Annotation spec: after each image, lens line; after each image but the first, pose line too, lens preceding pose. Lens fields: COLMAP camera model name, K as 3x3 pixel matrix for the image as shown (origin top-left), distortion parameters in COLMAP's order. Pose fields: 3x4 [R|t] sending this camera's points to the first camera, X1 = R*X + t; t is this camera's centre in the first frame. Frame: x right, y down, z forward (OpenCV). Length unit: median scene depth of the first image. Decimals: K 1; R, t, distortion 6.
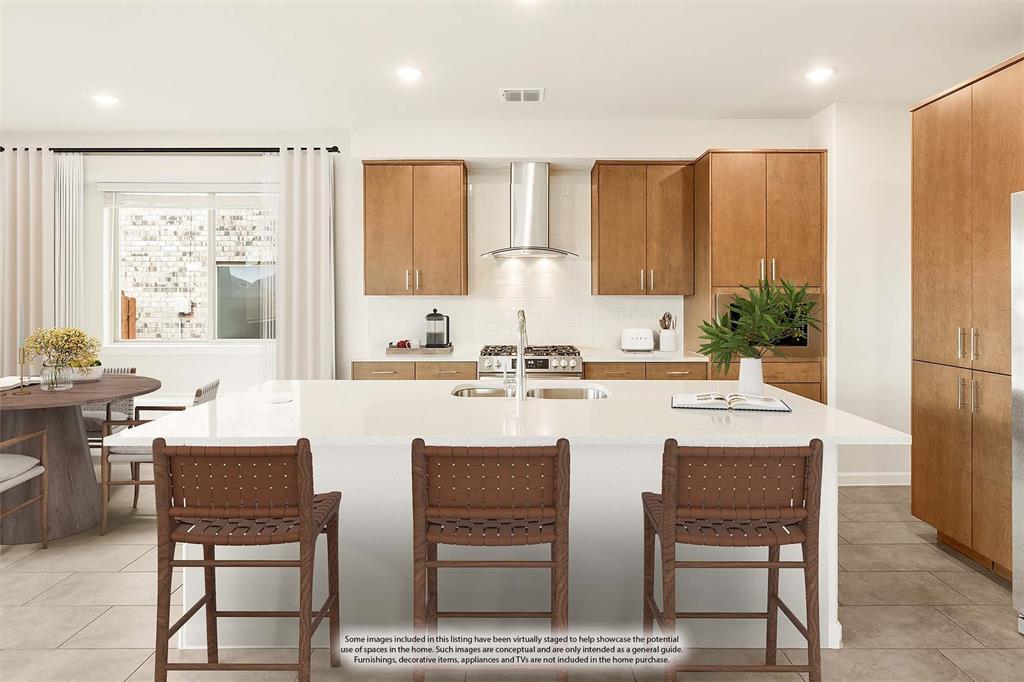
lens RADIAL K [[543.4, 0, 543.4], [0, 543.4, 296.9], [0, 0, 1]] dist [-0.004501, -0.000368]
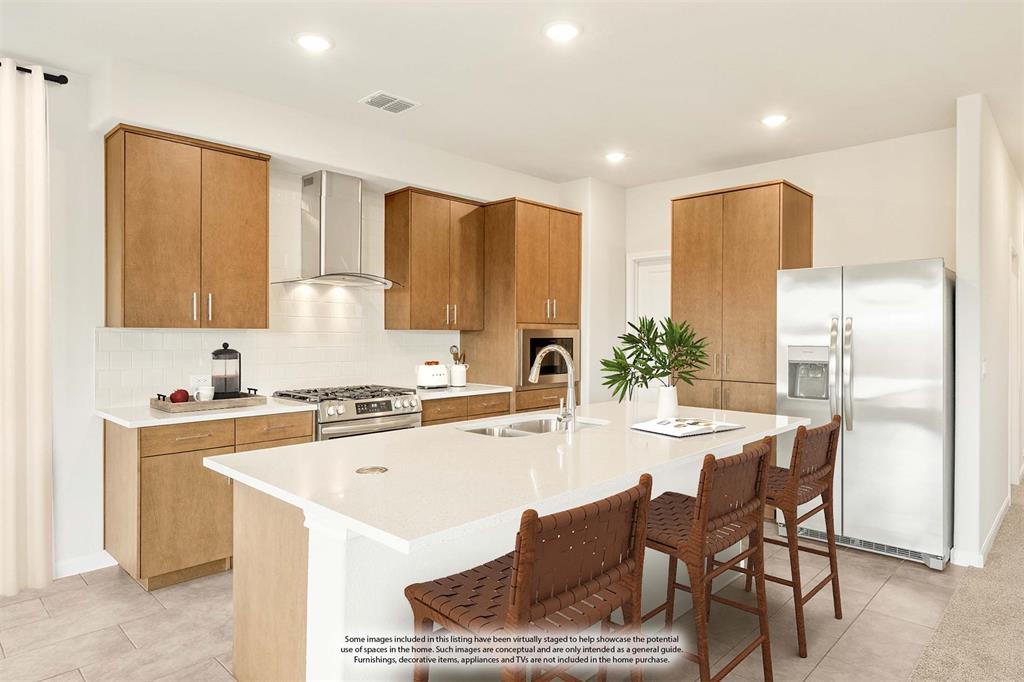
lens RADIAL K [[594.3, 0, 503.7], [0, 594.3, 339.5], [0, 0, 1]] dist [0.002172, 0.000262]
pose [[0.715556, -0.001872, 0.698553, -0.491196], [-0.004666, 0.999961, 0.007459, 0.004935], [-0.698540, -0.008597, 0.715519, 0.145681]]
